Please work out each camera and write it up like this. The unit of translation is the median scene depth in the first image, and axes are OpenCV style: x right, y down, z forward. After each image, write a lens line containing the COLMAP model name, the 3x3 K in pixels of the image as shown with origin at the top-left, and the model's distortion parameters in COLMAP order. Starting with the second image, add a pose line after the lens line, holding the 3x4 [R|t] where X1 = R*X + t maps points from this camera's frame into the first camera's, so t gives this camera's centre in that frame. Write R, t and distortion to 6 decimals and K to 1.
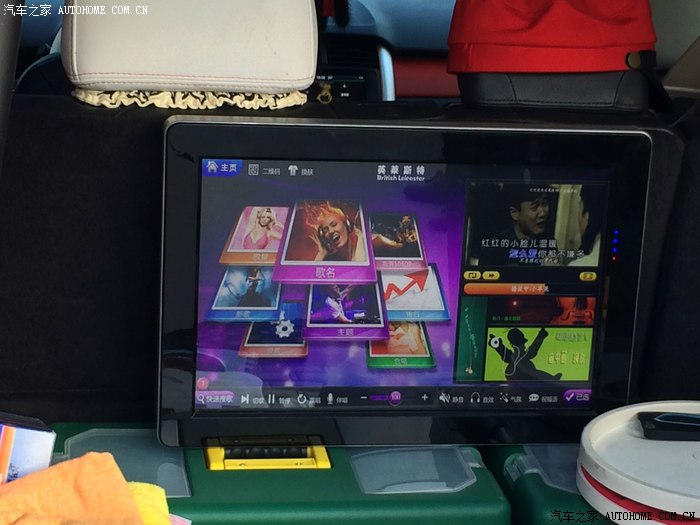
lens RADIAL K [[1689.7, 0, 350.0], [0, 1689.7, 262.5], [0, 0, 1]] dist [0.022520, -0.019222]
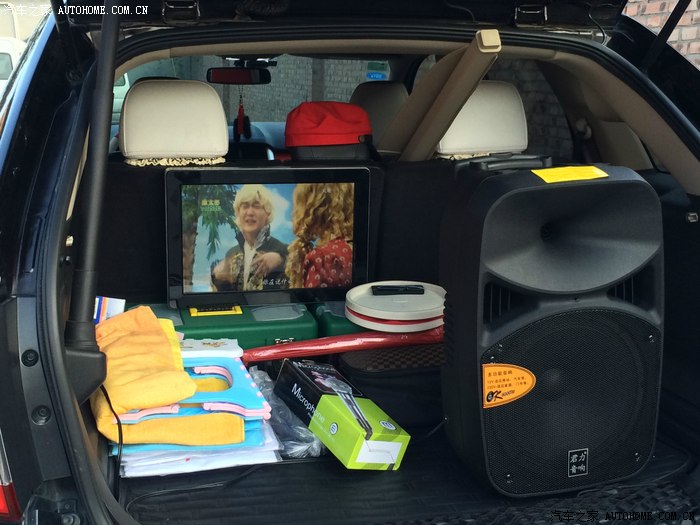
lens RADIAL K [[968.6, 0, 350.0], [0, 968.6, 262.5], [0, 0, 1]] dist [0.056002, -0.002794]
pose [[0.995488, -0.048245, 0.081703, 0.031006], [0.050135, 0.998517, -0.021233, 0.084938], [-0.080557, 0.025233, 0.996431, -0.368412]]
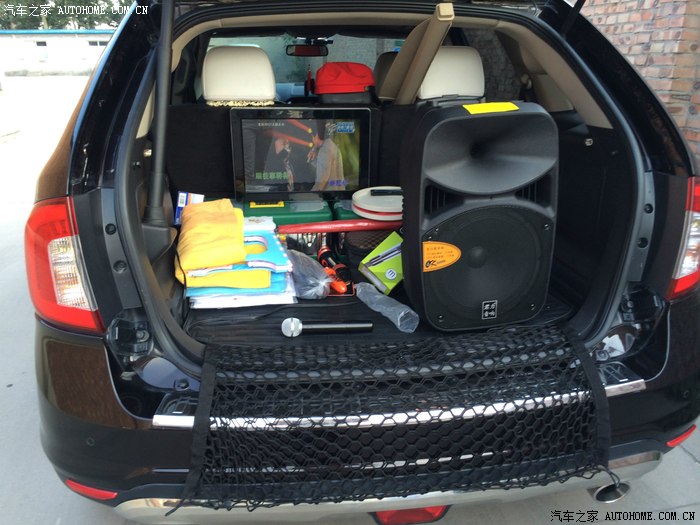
lens RADIAL K [[601.1, 0, 350.0], [0, 601.1, 262.5], [0, 0, 1]] dist [0.078063, -0.085993]
pose [[0.999373, -0.031131, -0.016845, 0.145316], [0.032756, 0.993734, 0.106865, 0.105702], [0.013412, -0.107350, 0.994131, -0.284964]]
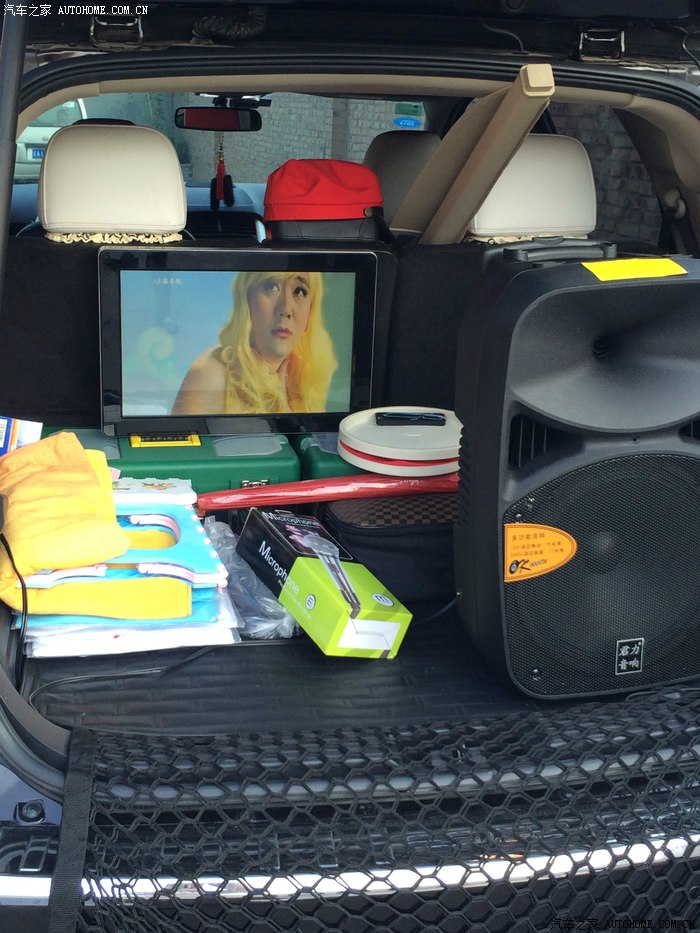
lens RADIAL K [[1291.0, 0, 352.3], [0, 1291.0, 479.3], [0, 0, 1]] dist [0.056002, -0.002794]
pose [[0.998158, -0.027973, 0.053828, 0.072685], [0.024790, 0.997955, 0.058913, 0.079546], [-0.055366, -0.057470, 0.996811, -0.364062]]
